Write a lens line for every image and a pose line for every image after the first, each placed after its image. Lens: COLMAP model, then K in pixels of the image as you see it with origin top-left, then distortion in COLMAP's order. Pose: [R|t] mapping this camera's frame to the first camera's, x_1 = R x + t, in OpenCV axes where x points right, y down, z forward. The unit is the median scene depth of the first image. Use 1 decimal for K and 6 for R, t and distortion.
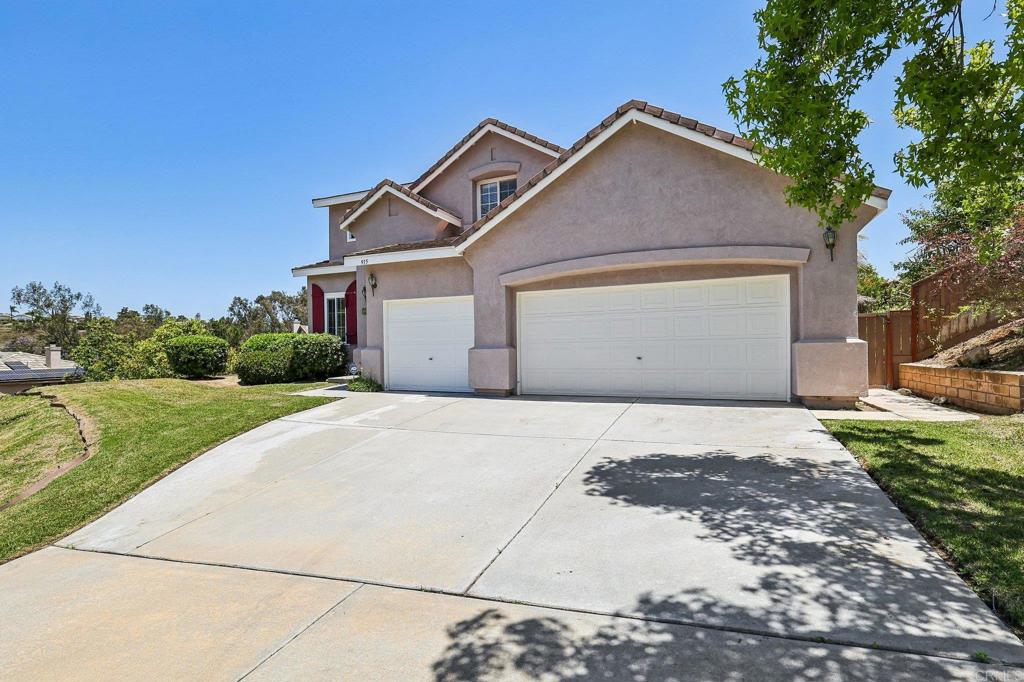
lens RADIAL K [[447.0, 0, 515.3], [0, 447.0, 352.3], [0, 0, 1]] dist [0.010254, 0.001146]
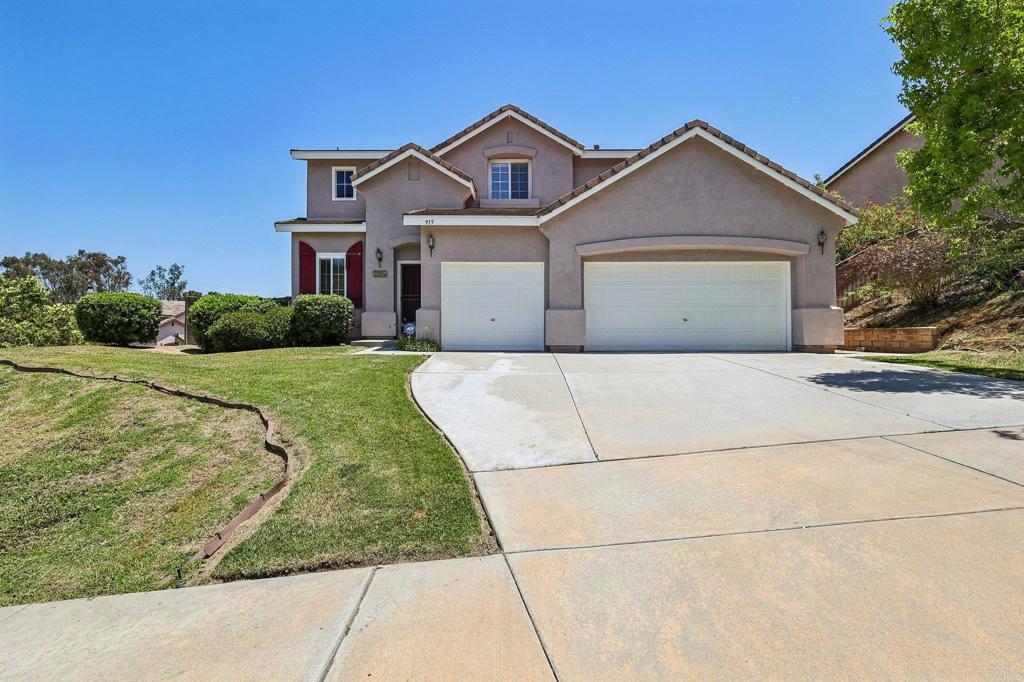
lens RADIAL K [[447.0, 0, 503.6], [0, 447.0, 331.0], [0, 0, 1]] dist [0.010254, 0.001146]
pose [[0.929988, 0.019456, 0.367074, -0.529215], [-0.009826, 0.999557, -0.028085, 0.067131], [-0.367458, 0.022512, 0.929768, 0.007618]]
